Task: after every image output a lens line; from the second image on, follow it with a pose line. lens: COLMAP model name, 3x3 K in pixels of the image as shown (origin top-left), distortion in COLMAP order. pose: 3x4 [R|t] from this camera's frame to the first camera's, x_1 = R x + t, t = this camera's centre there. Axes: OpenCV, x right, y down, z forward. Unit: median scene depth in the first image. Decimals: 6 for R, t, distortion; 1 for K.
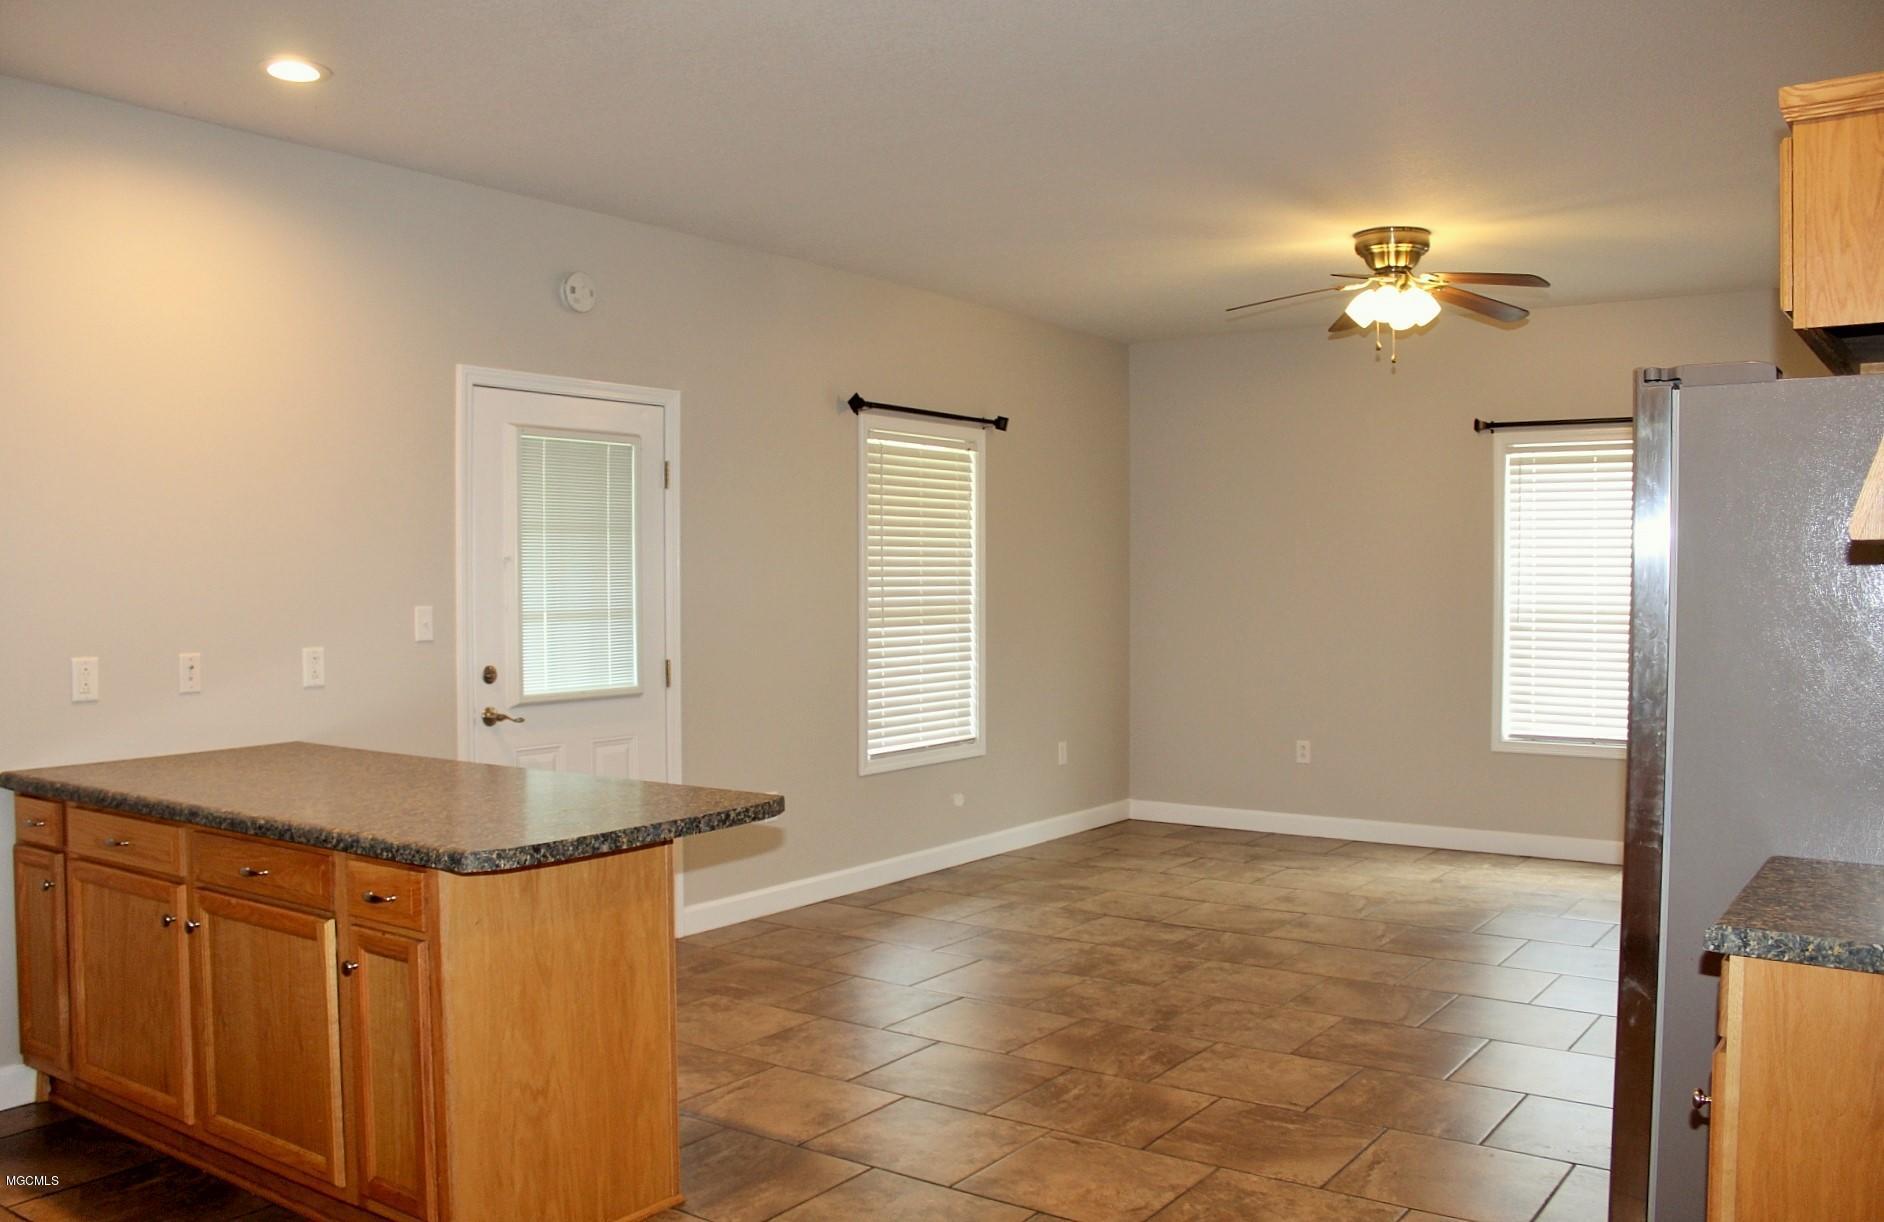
lens RADIAL K [[1580.4, 0, 930.7], [0, 1580.4, 610.8], [0, 0, 1]] dist [-0.135529, 0.009396]
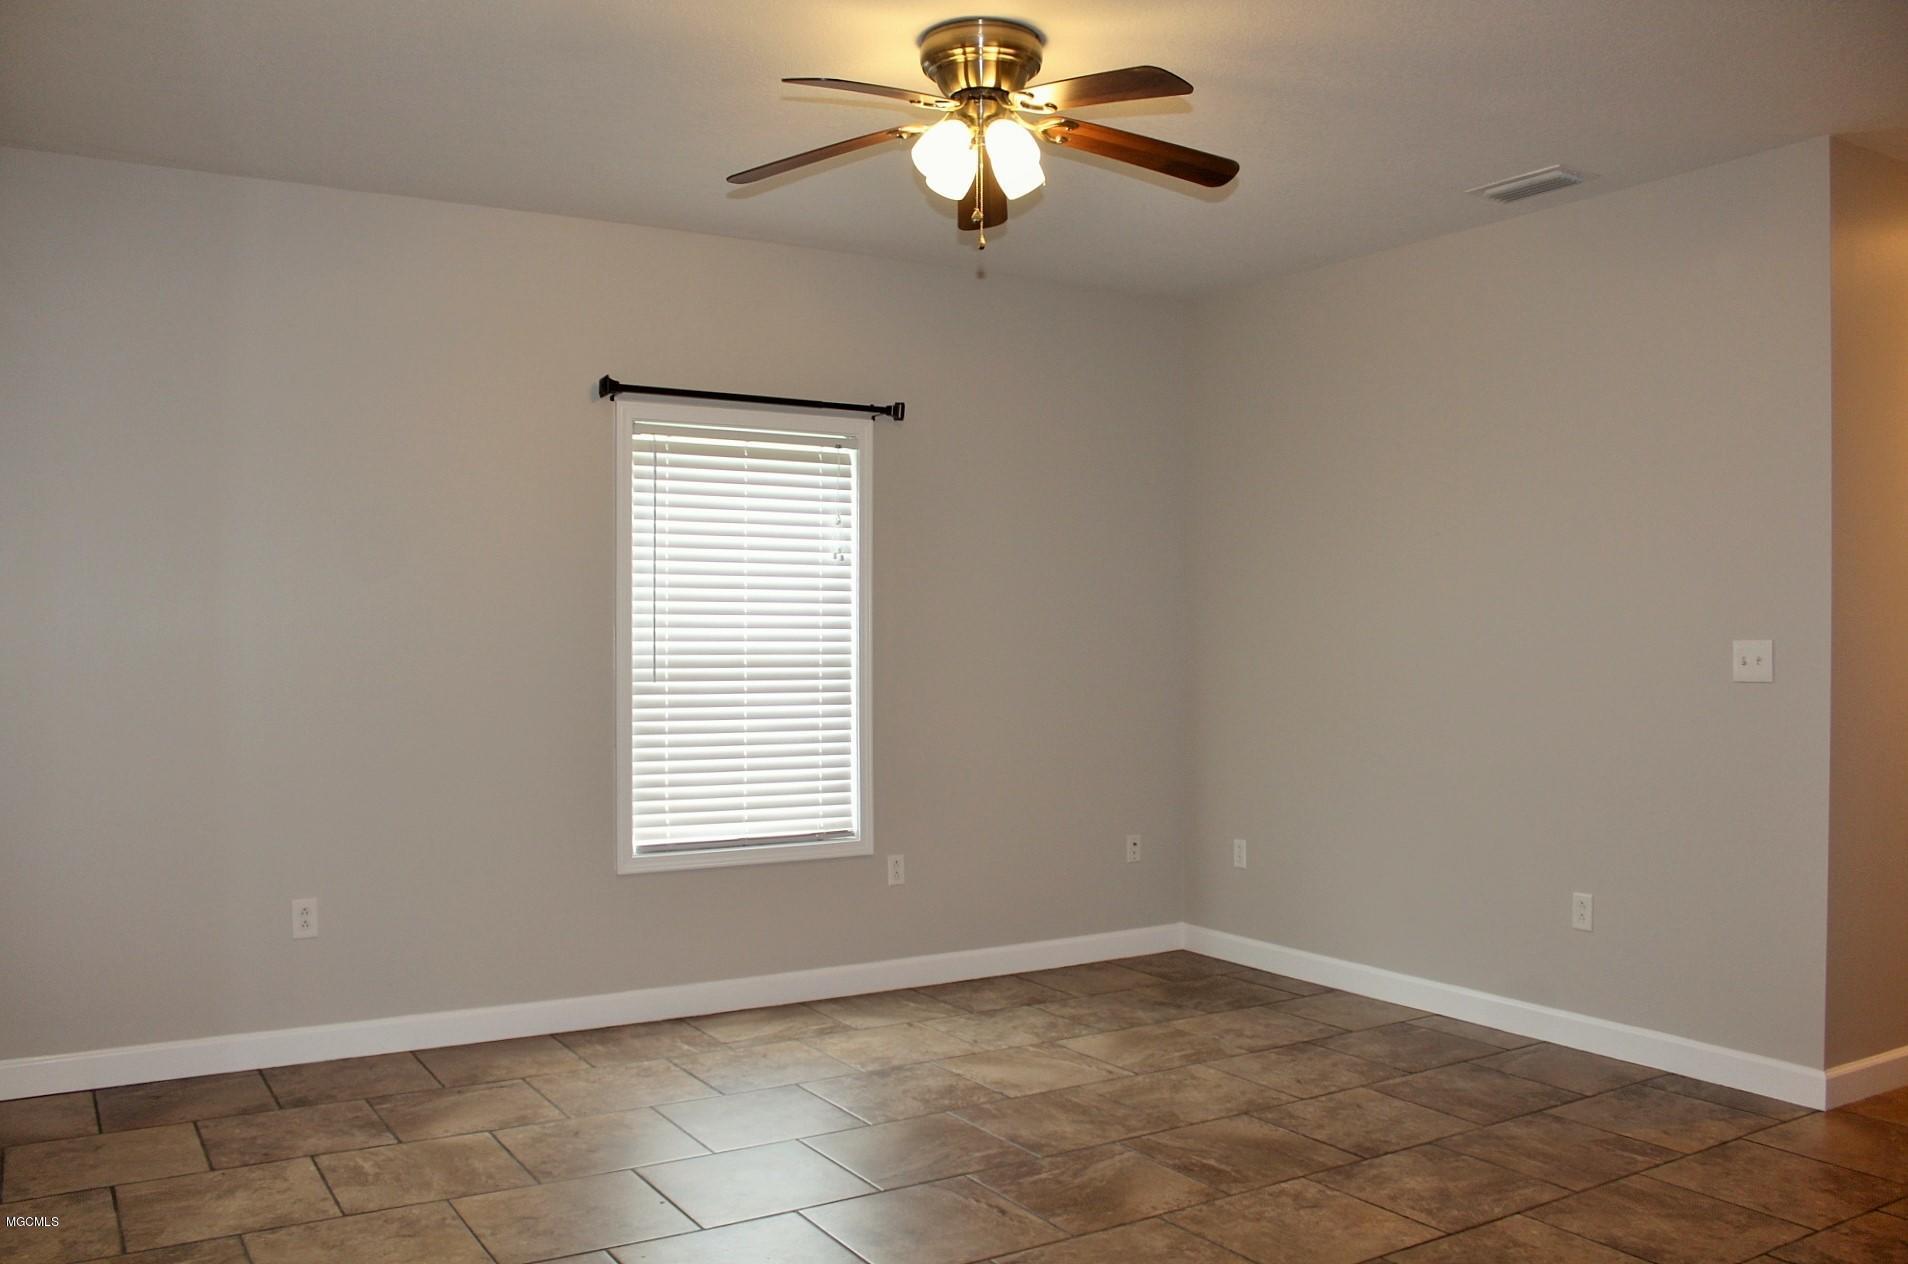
lens RADIAL K [[1559.0, 0, 940.9], [0, 1559.0, 638.9], [0, 0, 1]] dist [-0.154582, 0.120747]
pose [[0.391762, -0.003020, 0.920062, -0.199267], [0.023714, 0.999696, -0.006816, -0.003534], [-0.919761, 0.024488, 0.391714, 0.613928]]
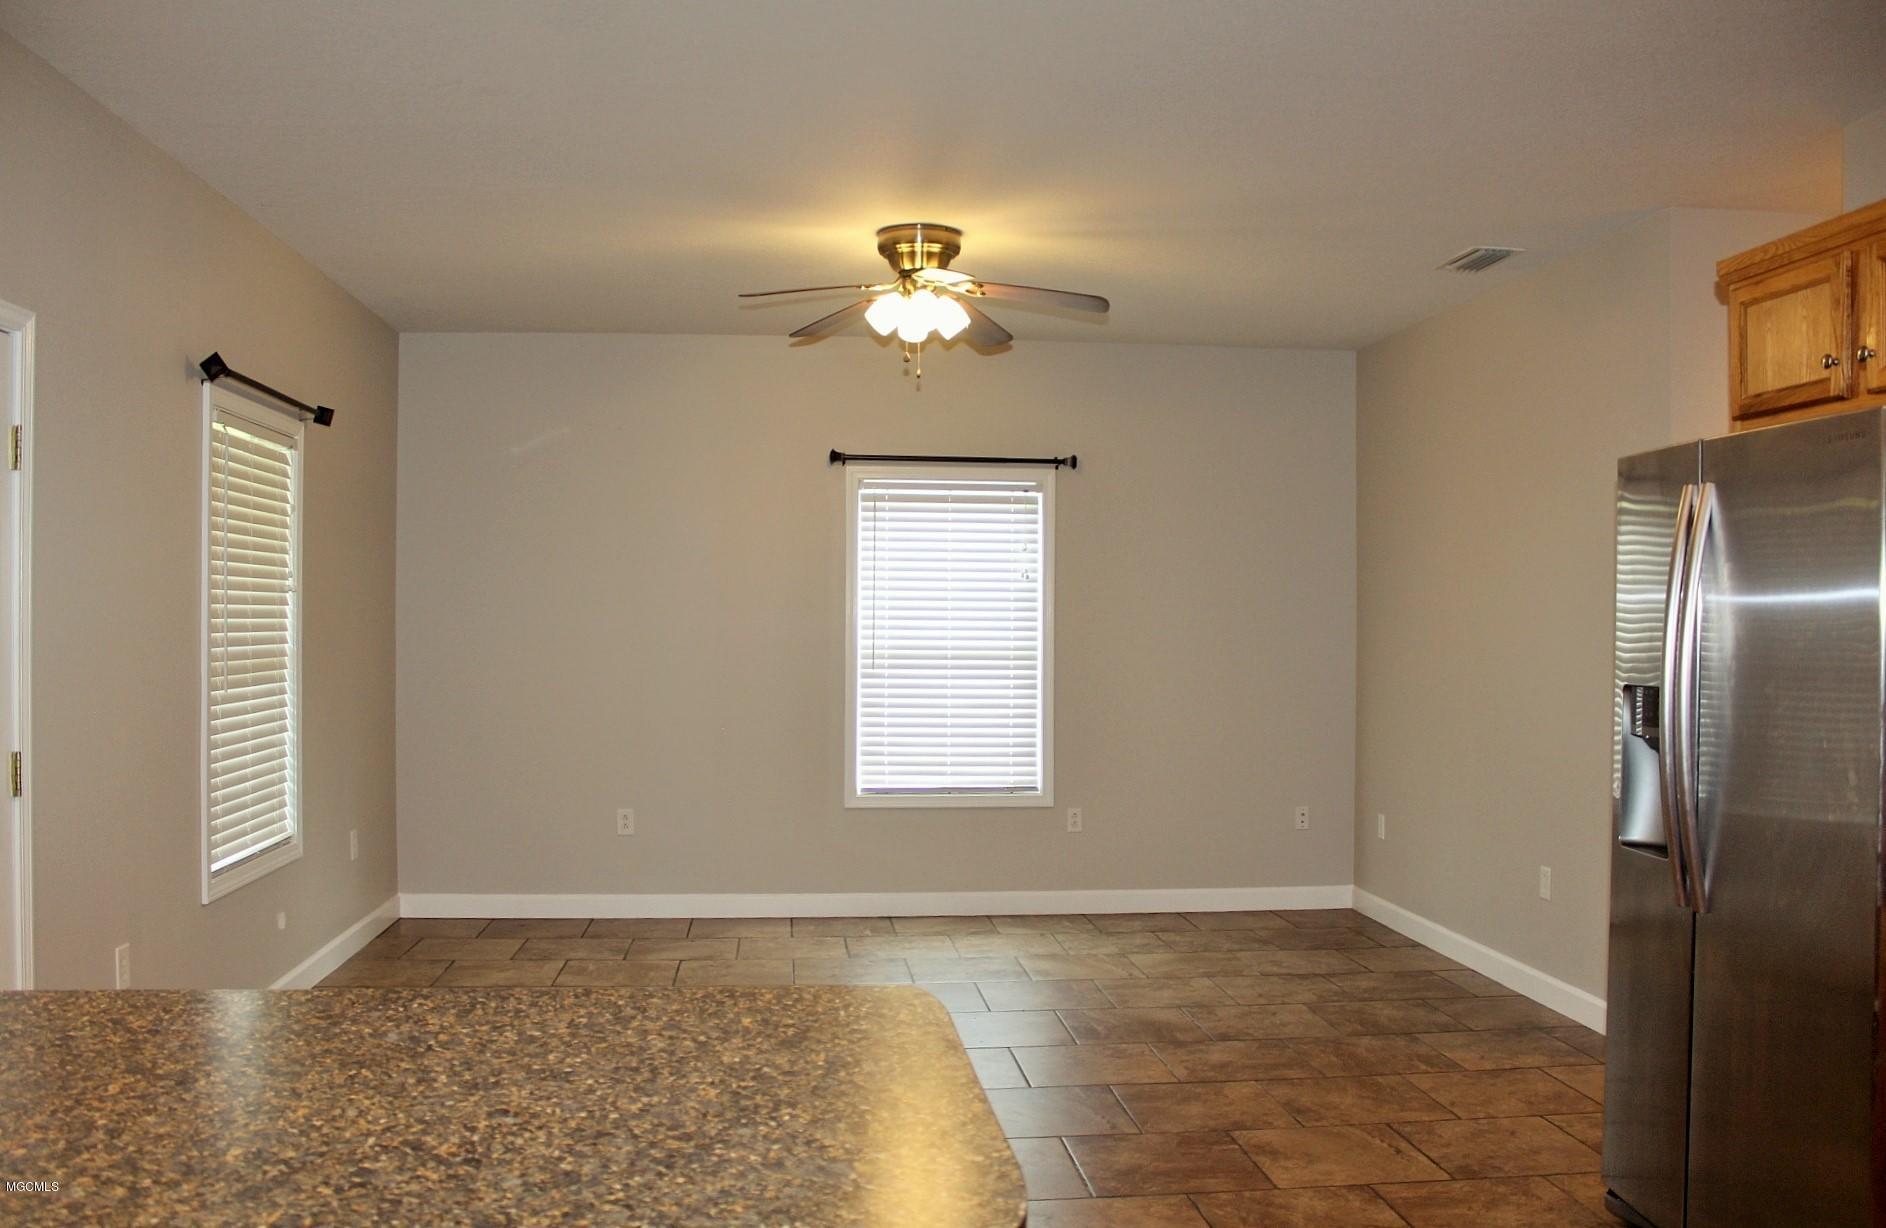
lens RADIAL K [[1582.0, 0, 931.7], [0, 1582.0, 613.8], [0, 0, 1]] dist [-0.135529, 0.009396]
pose [[0.752595, 0.005527, 0.658461, -0.224816], [0.010581, 0.999734, -0.020486, -0.005789], [-0.658399, 0.022385, 0.752336, 0.253968]]
